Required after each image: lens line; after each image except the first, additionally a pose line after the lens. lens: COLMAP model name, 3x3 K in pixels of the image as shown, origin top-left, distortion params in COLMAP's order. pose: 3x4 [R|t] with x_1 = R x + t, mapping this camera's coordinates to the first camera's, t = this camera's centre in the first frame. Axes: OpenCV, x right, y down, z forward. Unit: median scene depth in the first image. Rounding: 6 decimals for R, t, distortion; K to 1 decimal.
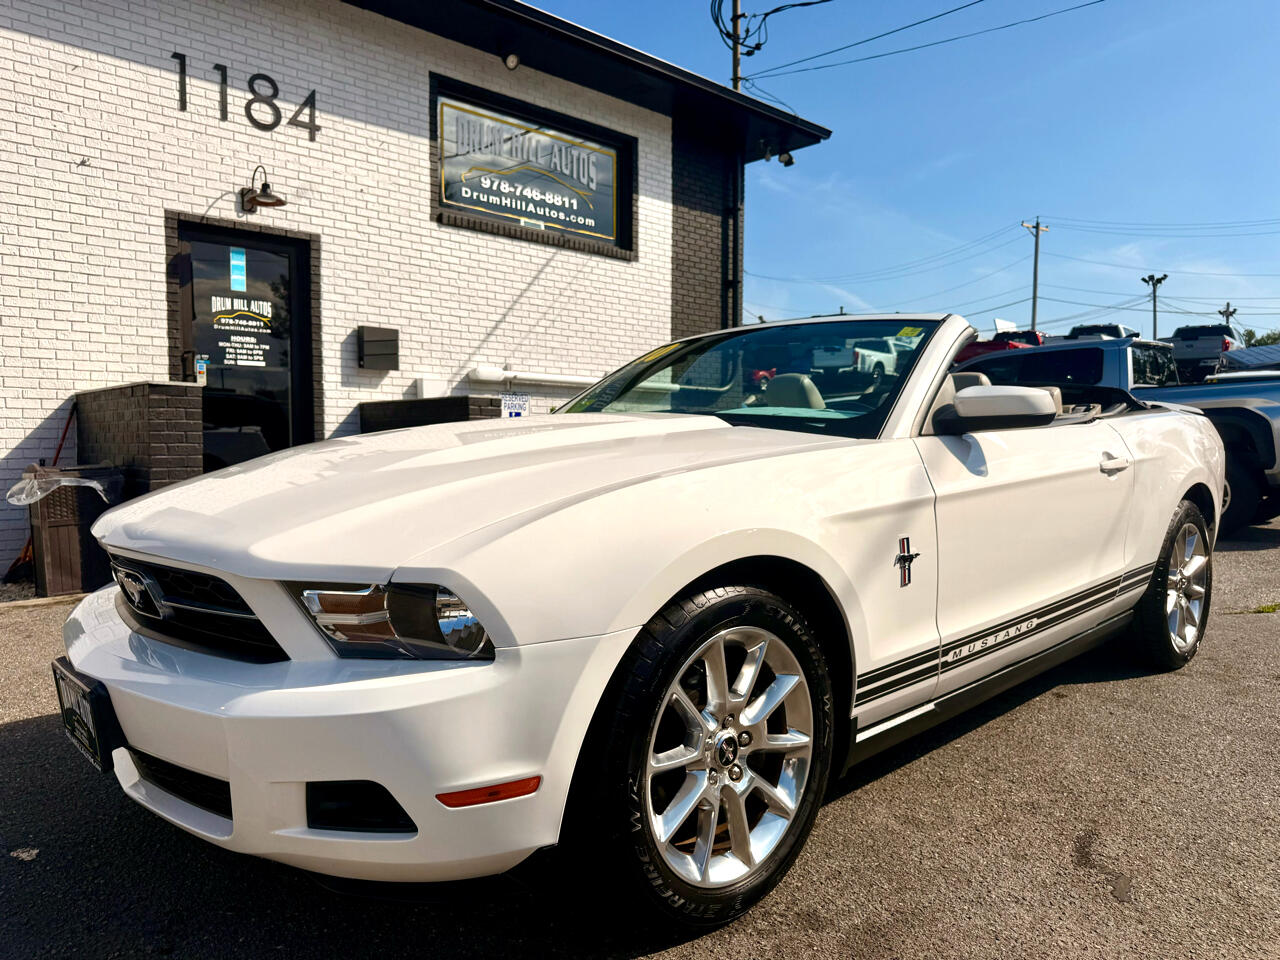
lens RADIAL K [[897.5, 0, 640.3], [0, 897.5, 495.7], [0, 0, 1]] dist [0.008338, -0.024521]
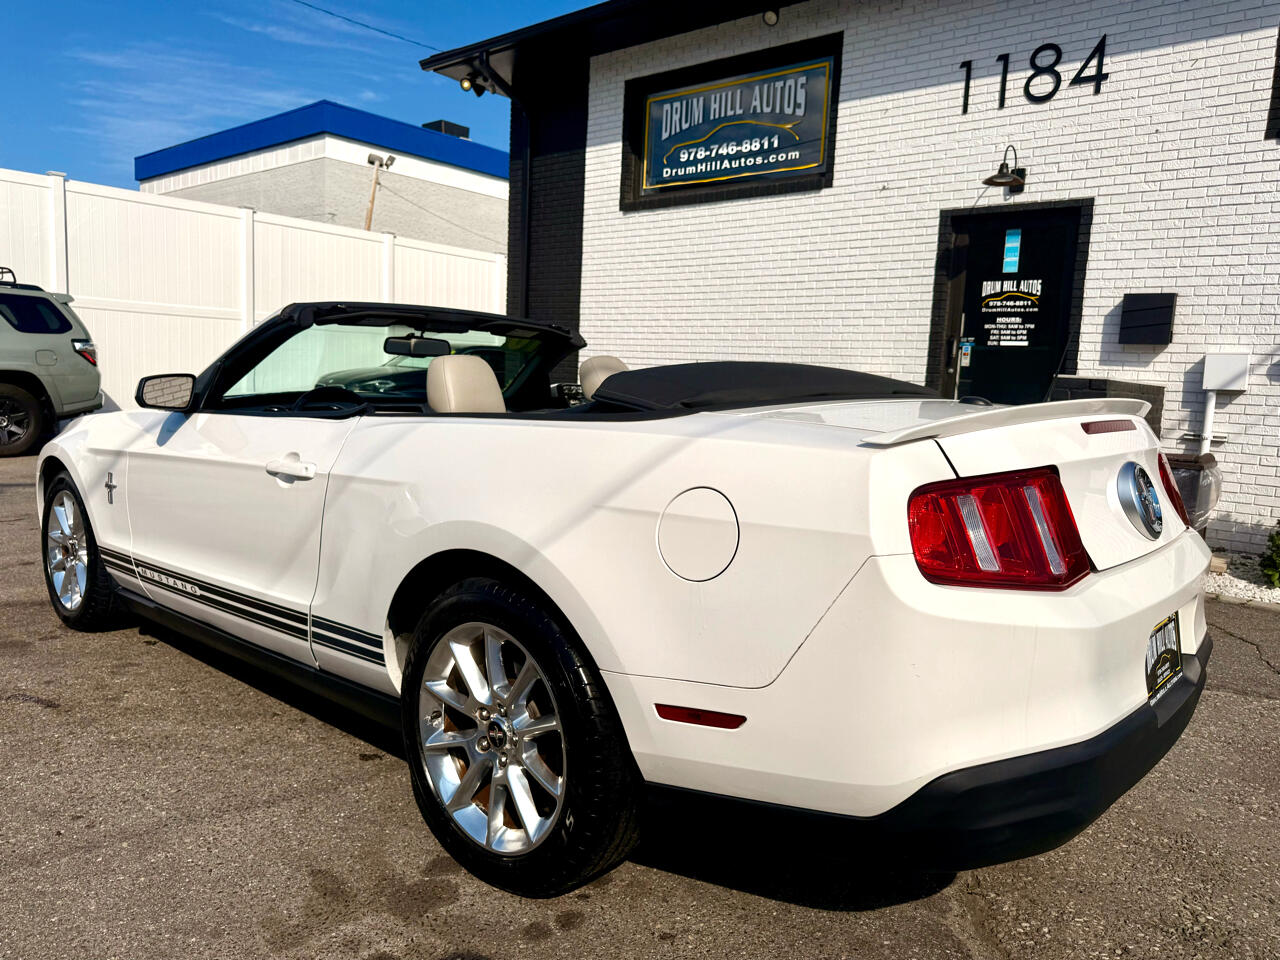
lens RADIAL K [[901.6, 0, 653.1], [0, 901.6, 499.9], [0, 0, 1]] dist [-0.007978, -0.004496]
pose [[0.111193, 0.134365, -0.984674, 0.538324], [-0.105318, 0.986832, 0.122767, -0.054786], [0.988203, 0.090053, 0.123880, 0.485646]]
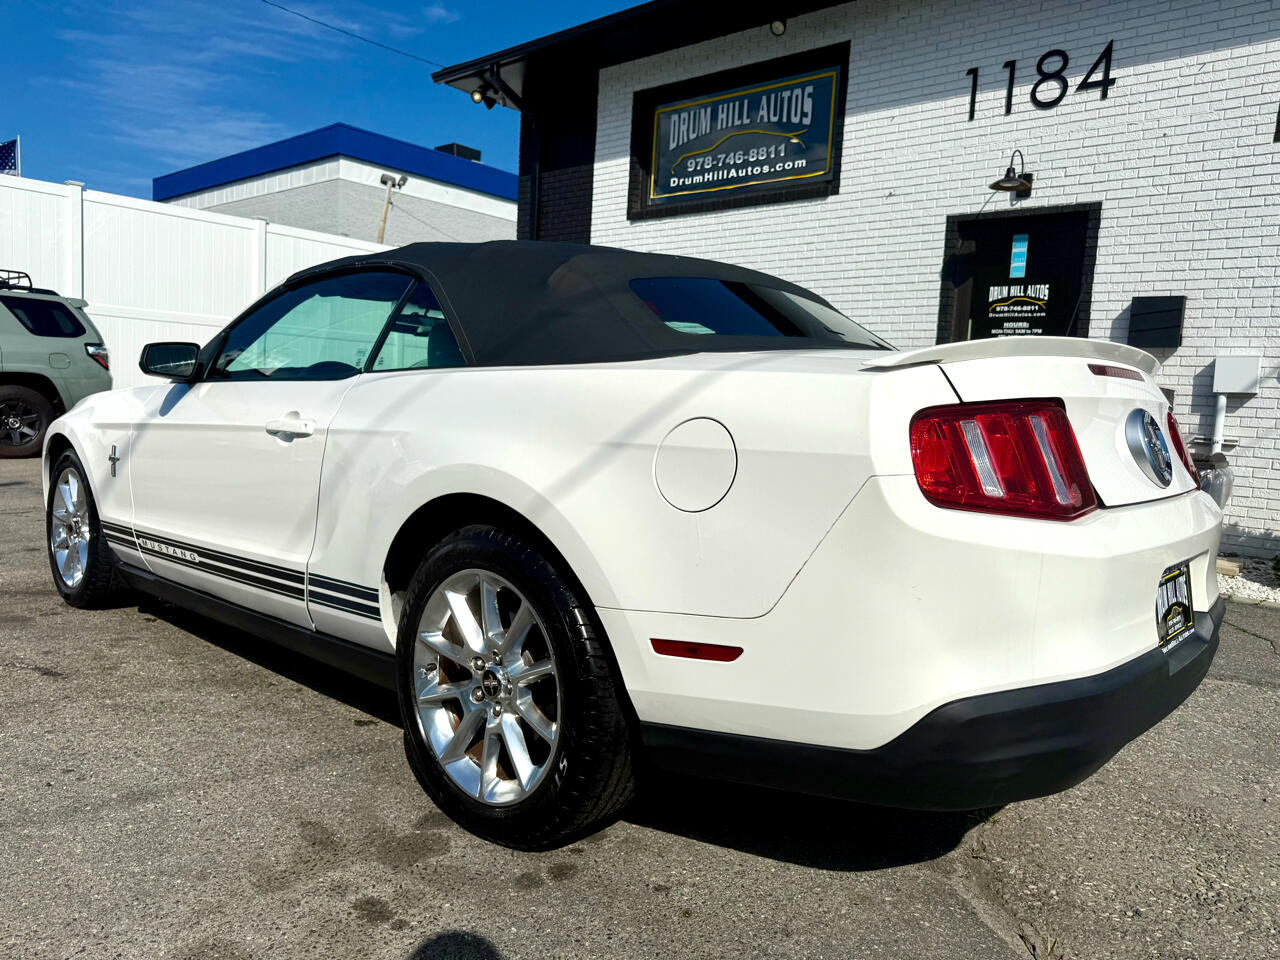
lens RADIAL K [[900.7, 0, 644.4], [0, 900.7, 497.0], [0, 0, 1]] dist [-0.006035, -0.006625]
pose [[0.093956, 0.108405, -0.989657, 0.537700], [-0.112432, 0.988850, 0.097643, -0.033384], [0.989207, 0.102095, 0.105096, 0.490200]]
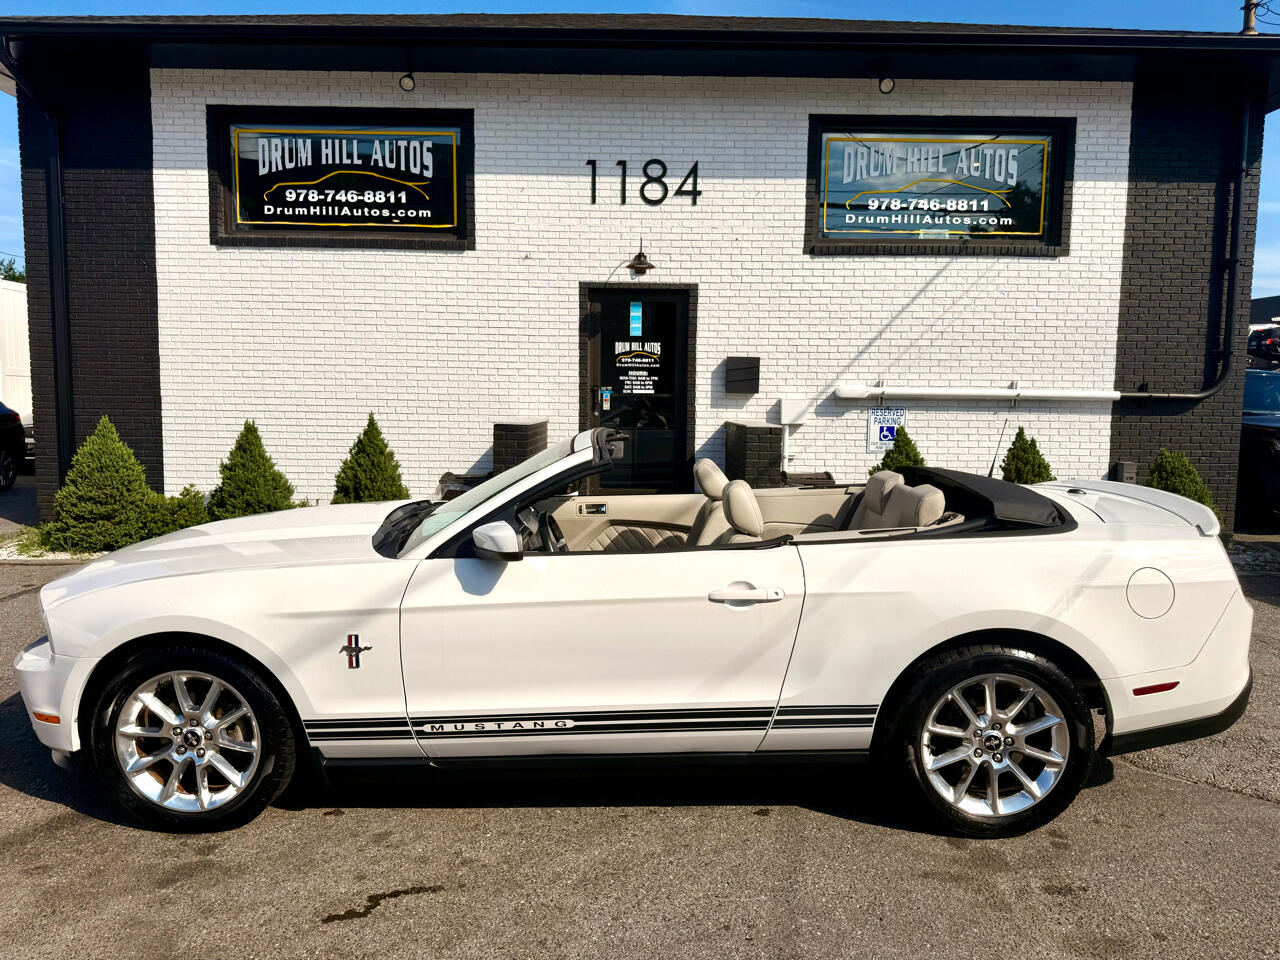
lens RADIAL K [[873.9, 0, 647.1], [0, 873.9, 497.7], [0, 0, 1]] dist [0.122062, -0.214912]
pose [[0.729351, 0.084390, -0.678915, 0.435081], [-0.051765, 0.996326, 0.068233, -0.080617], [0.682178, -0.014622, 0.731040, 0.080314]]
